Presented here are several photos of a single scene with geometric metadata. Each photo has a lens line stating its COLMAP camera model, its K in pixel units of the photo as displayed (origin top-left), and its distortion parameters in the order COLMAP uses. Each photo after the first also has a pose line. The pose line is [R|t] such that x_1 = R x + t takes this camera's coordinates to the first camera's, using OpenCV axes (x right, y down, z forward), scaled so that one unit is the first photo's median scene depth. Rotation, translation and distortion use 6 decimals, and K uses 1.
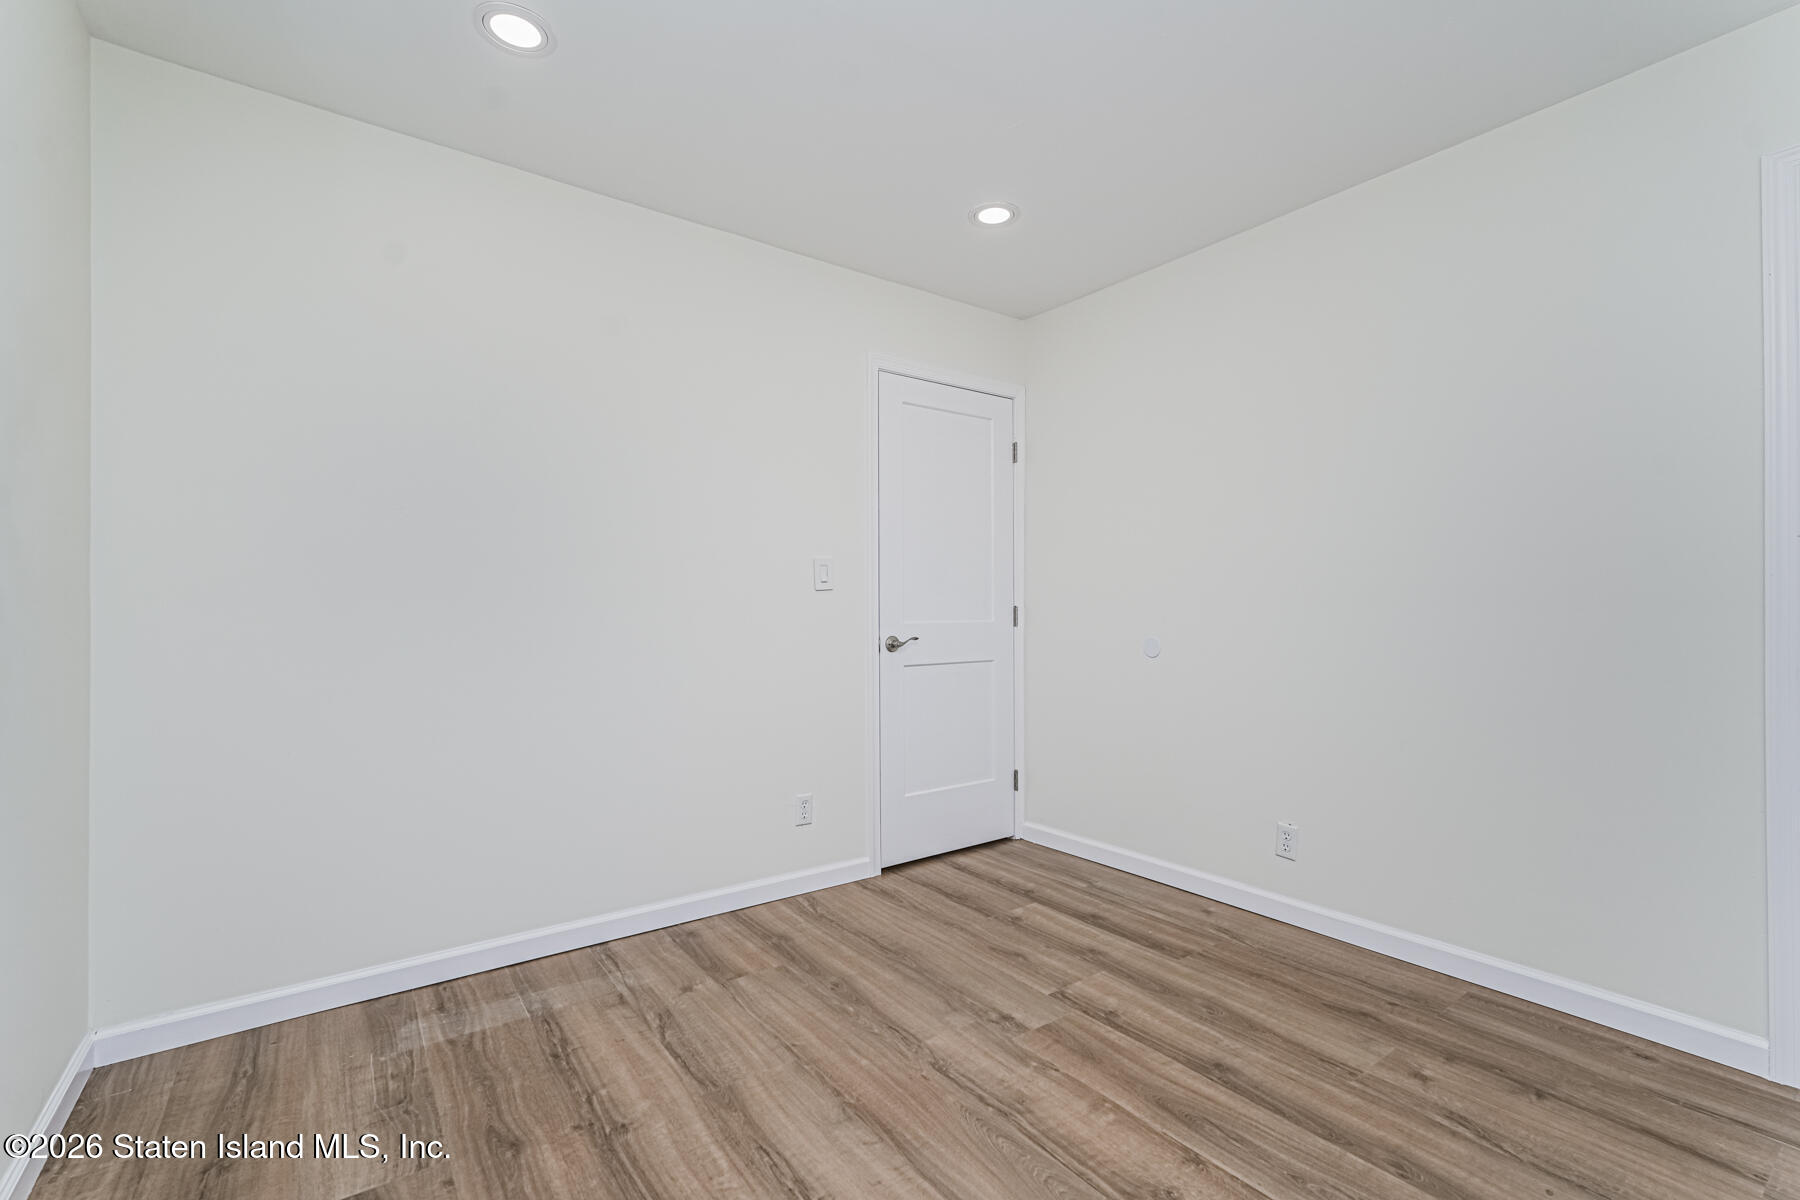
lens RADIAL K [[794.8, 0, 904.9], [0, 794.8, 606.5], [0, 0, 1]] dist [-0.020766, 0.009697]
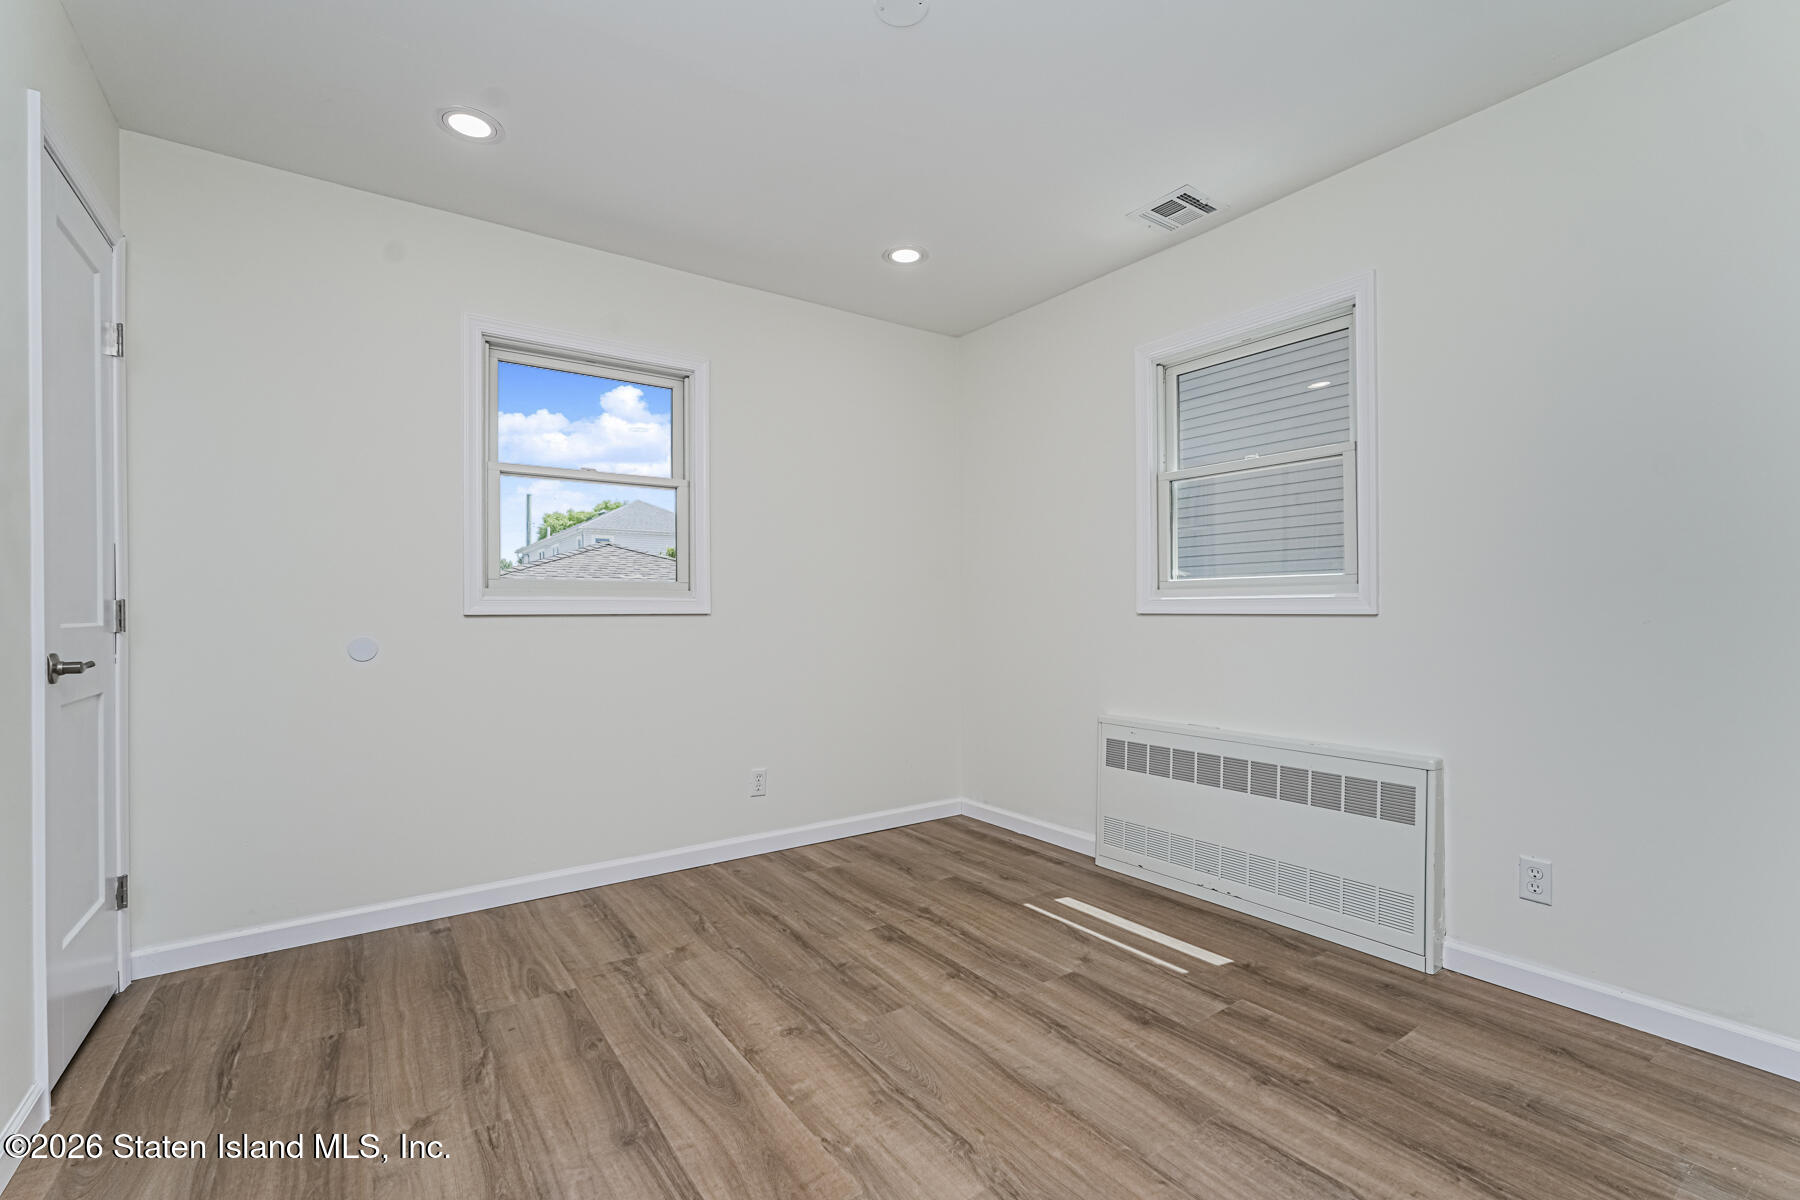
lens RADIAL K [[795.2, 0, 901.3], [0, 795.2, 606.4], [0, 0, 1]] dist [-0.020675, 0.010899]
pose [[-0.999758, 0.009925, 0.019635, 0.094615], [0.009753, 0.999913, -0.008830, 0.028418], [-0.019721, -0.008637, -0.999768, 1.986203]]
